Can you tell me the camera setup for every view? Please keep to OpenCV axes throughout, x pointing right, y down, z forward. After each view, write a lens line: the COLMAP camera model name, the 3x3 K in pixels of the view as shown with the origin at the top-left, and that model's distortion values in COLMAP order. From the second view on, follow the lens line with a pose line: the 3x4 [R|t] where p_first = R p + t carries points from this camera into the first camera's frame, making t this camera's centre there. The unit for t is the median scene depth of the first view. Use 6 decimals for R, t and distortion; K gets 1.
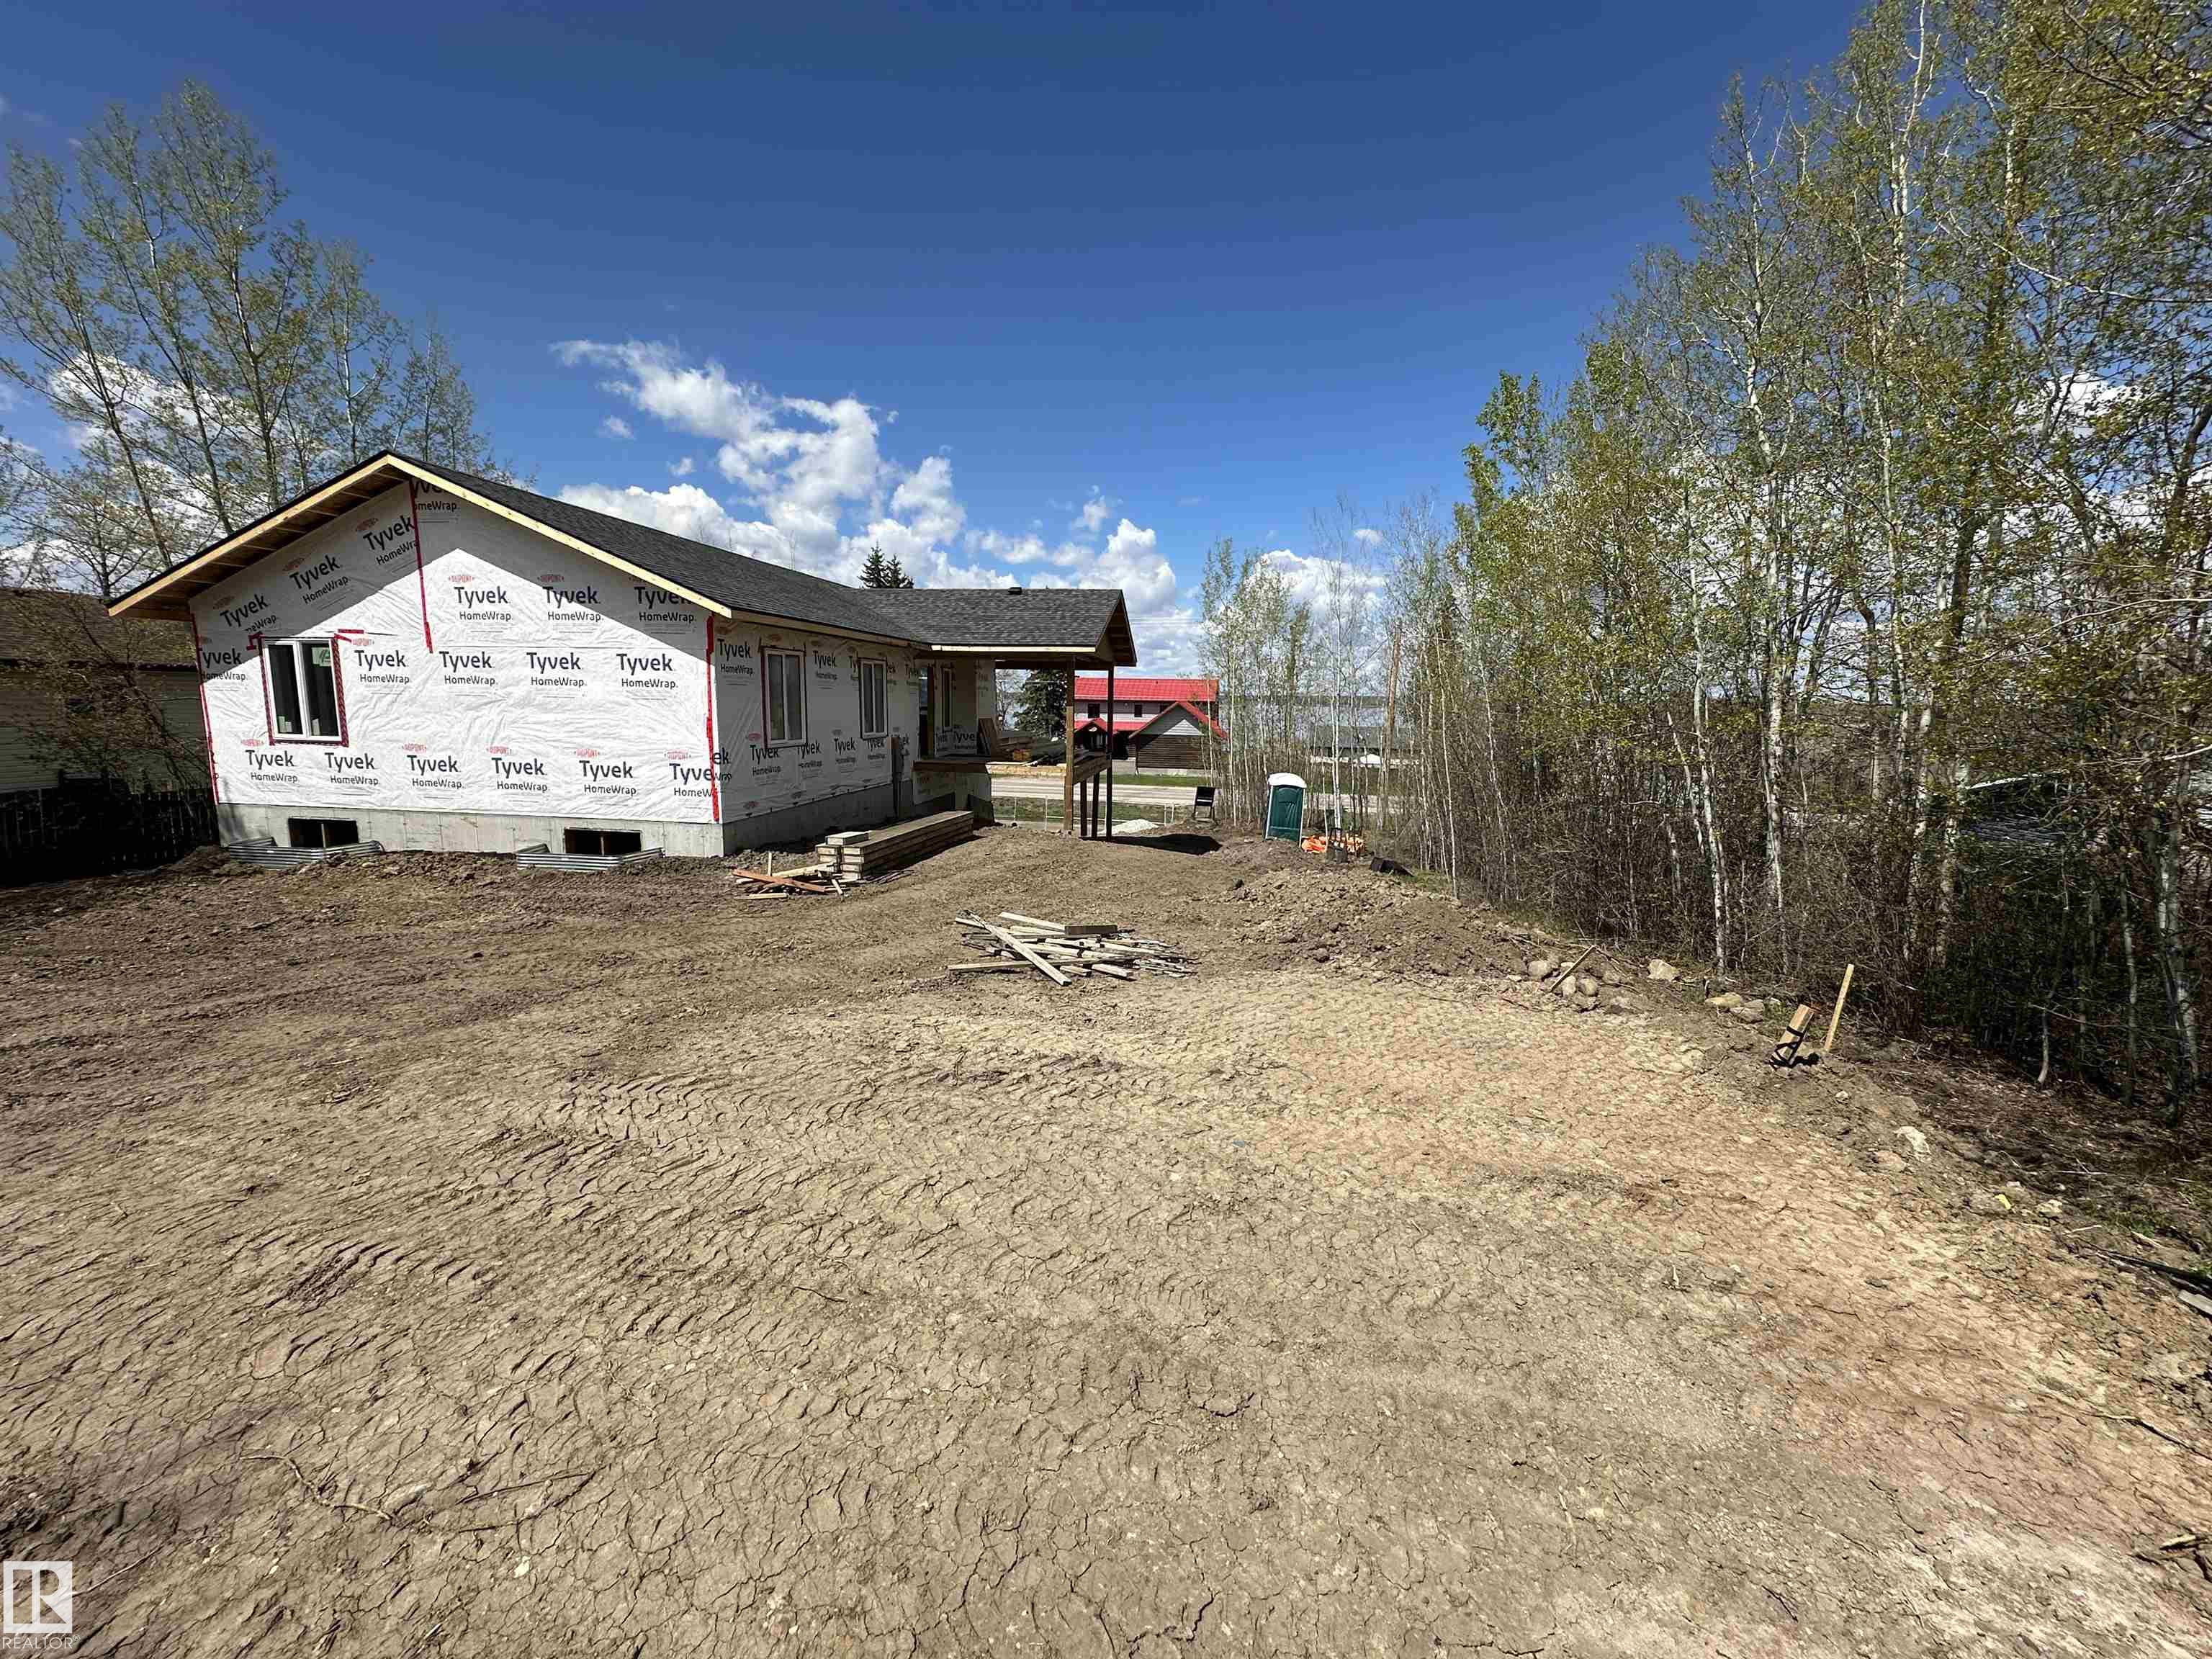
lens RADIAL K [[879.7, 0, 1106.0], [0, 879.7, 829.5], [0, 0, 1]] dist [-0.002488, 0.000832]
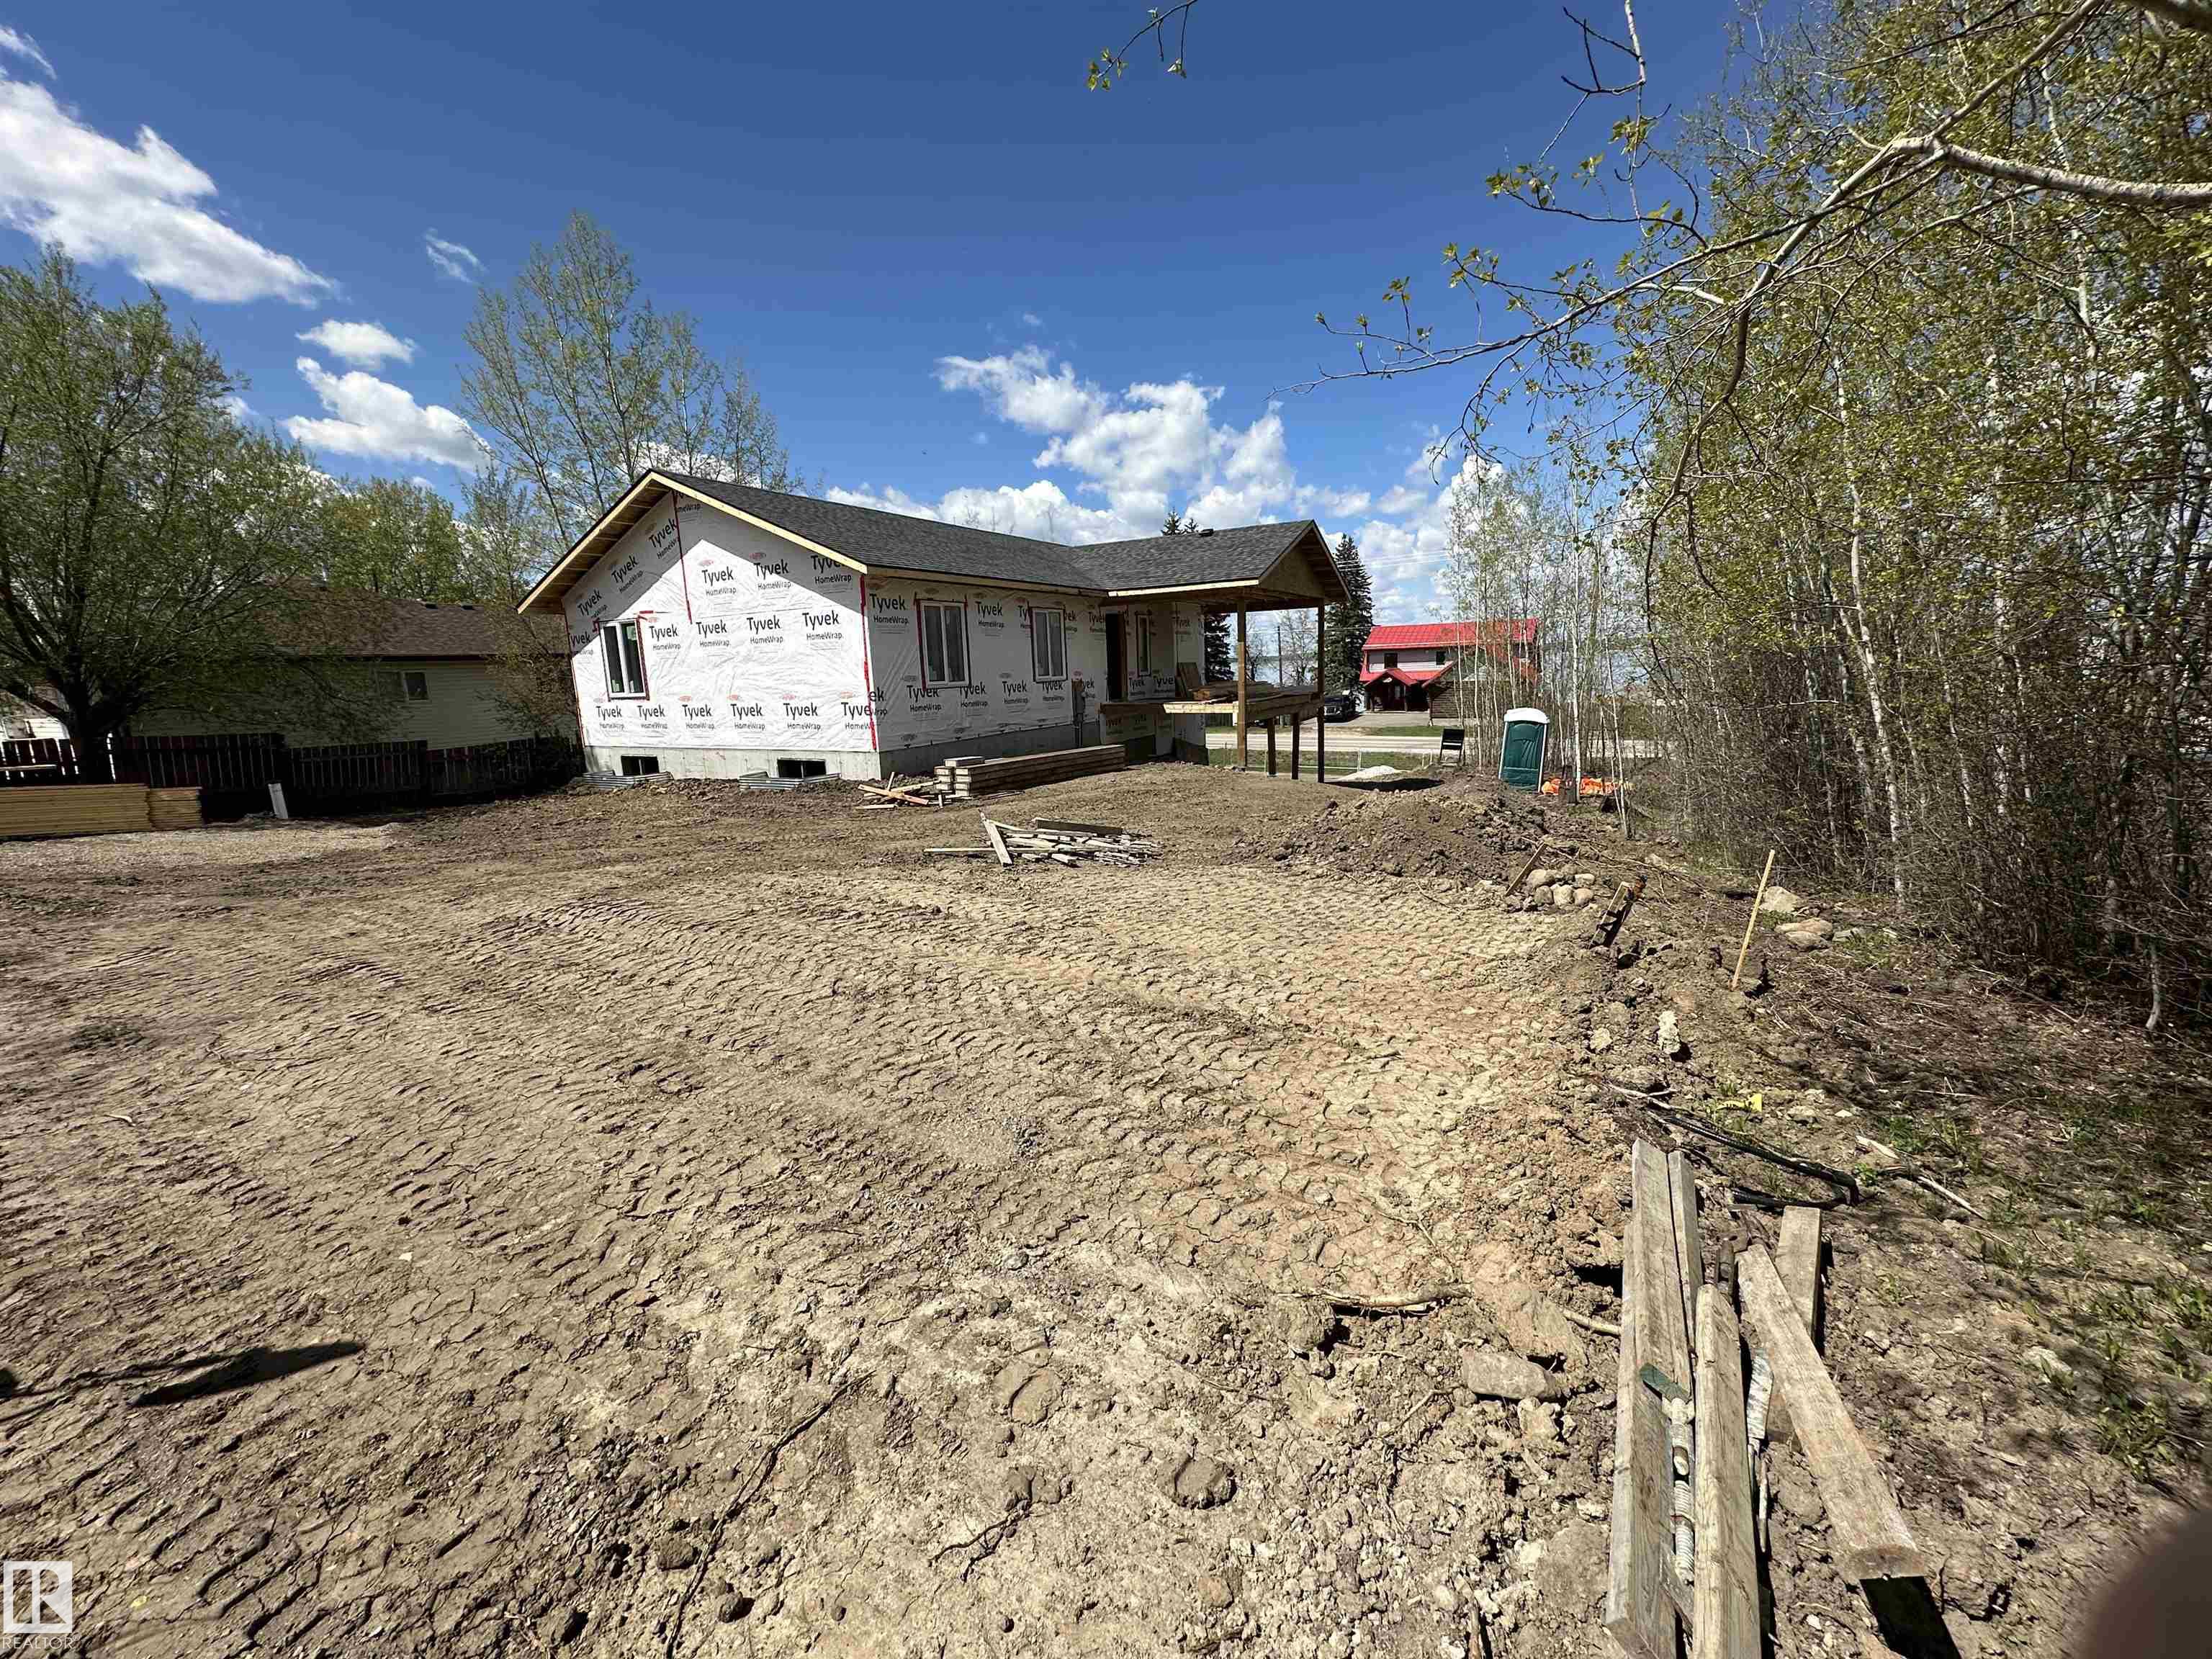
lens RADIAL K [[879.7, 0, 1106.0], [0, 879.7, 829.5], [0, 0, 1]] dist [-0.002488, 0.000832]
pose [[0.932413, 0.014305, -0.361112, 0.271422], [0.000385, 0.999176, 0.040574, 0.048680], [0.361395, -0.037971, 0.931639, 0.005355]]
